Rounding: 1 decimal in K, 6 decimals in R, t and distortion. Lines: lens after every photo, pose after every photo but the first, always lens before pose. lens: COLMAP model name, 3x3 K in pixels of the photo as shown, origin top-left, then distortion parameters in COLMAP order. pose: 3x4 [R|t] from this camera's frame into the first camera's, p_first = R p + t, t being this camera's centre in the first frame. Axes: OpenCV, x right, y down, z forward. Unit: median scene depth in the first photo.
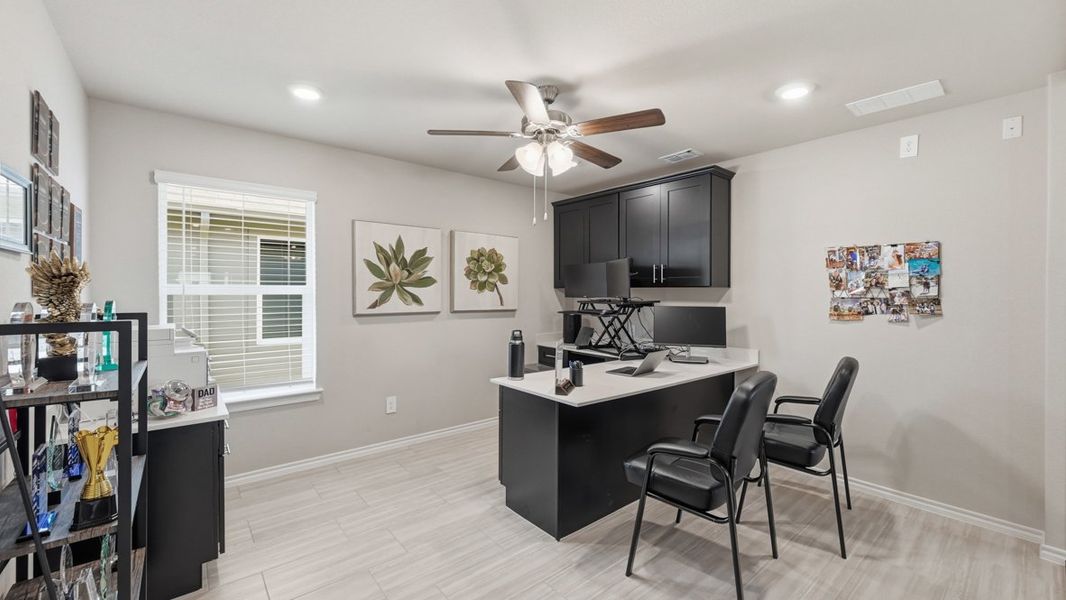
lens RADIAL K [[422.6, 0, 532.3], [0, 422.6, 295.6], [0, 0, 1]] dist [-0.001680, -0.000042]
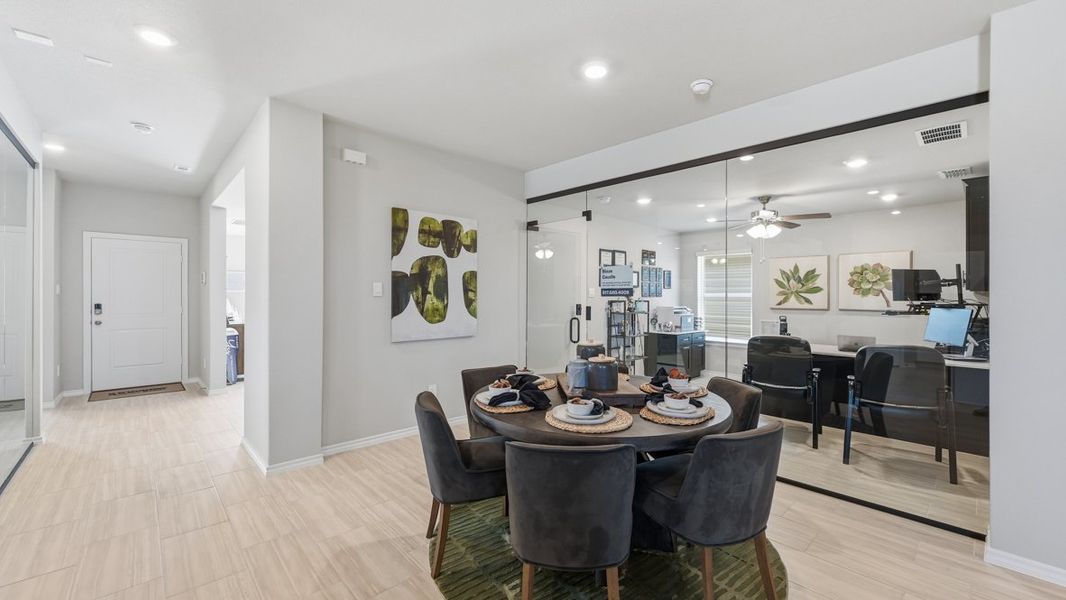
lens RADIAL K [[422.6, 0, 532.7], [0, 422.6, 297.3], [0, 0, 1]] dist [-0.001680, -0.000042]
pose [[0.051099, 0.001877, -0.998692, 1.316625], [-0.013086, 0.999914, 0.001210, 0.007255], [0.998608, 0.013007, 0.051120, -0.148635]]
